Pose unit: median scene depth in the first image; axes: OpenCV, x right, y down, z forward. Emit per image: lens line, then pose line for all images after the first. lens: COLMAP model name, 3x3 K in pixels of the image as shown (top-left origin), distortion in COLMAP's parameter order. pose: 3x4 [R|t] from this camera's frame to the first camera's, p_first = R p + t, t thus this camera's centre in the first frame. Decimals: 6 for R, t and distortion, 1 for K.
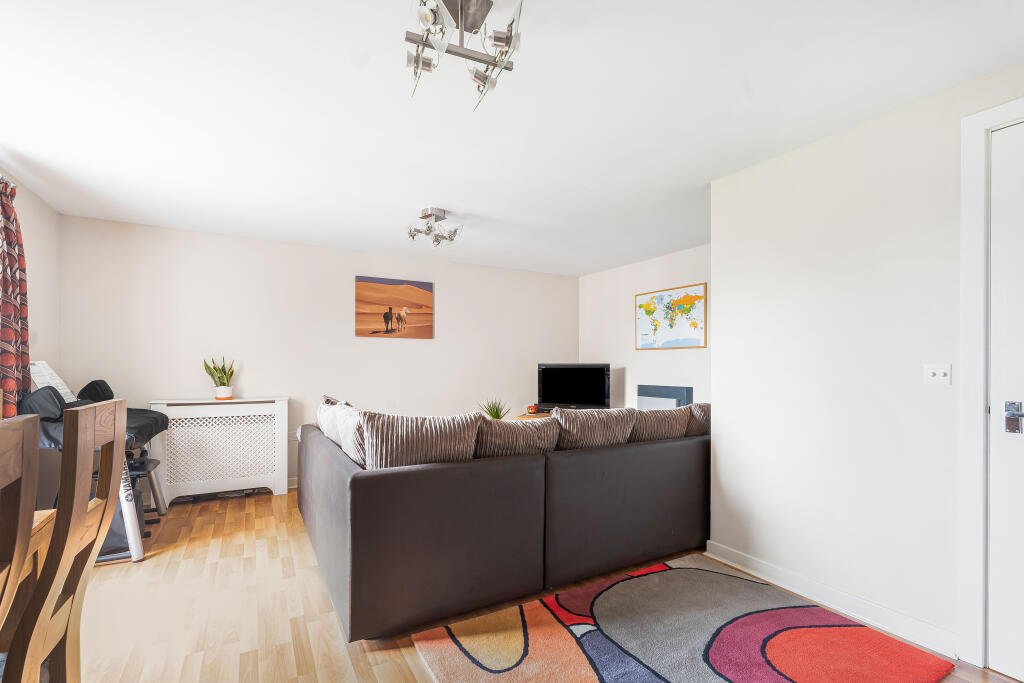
lens RADIAL K [[463.7, 0, 508.1], [0, 463.7, 362.6], [0, 0, 1]] dist [0.000462, -0.000016]
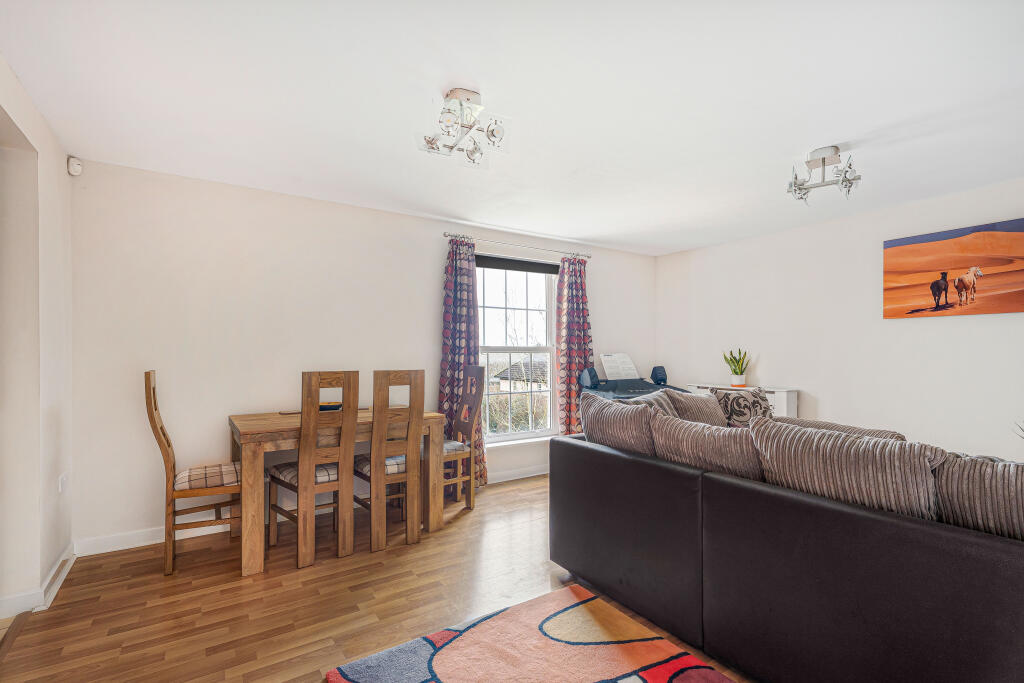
lens RADIAL K [[463.7, 0, 508.1], [0, 463.7, 362.6], [0, 0, 1]] dist [0.000462, -0.000016]
pose [[0.083842, 0.011903, -0.996408, 0.395326], [0.004073, 0.999916, 0.012287, 0.004234], [0.996471, -0.005088, 0.083786, 0.305627]]
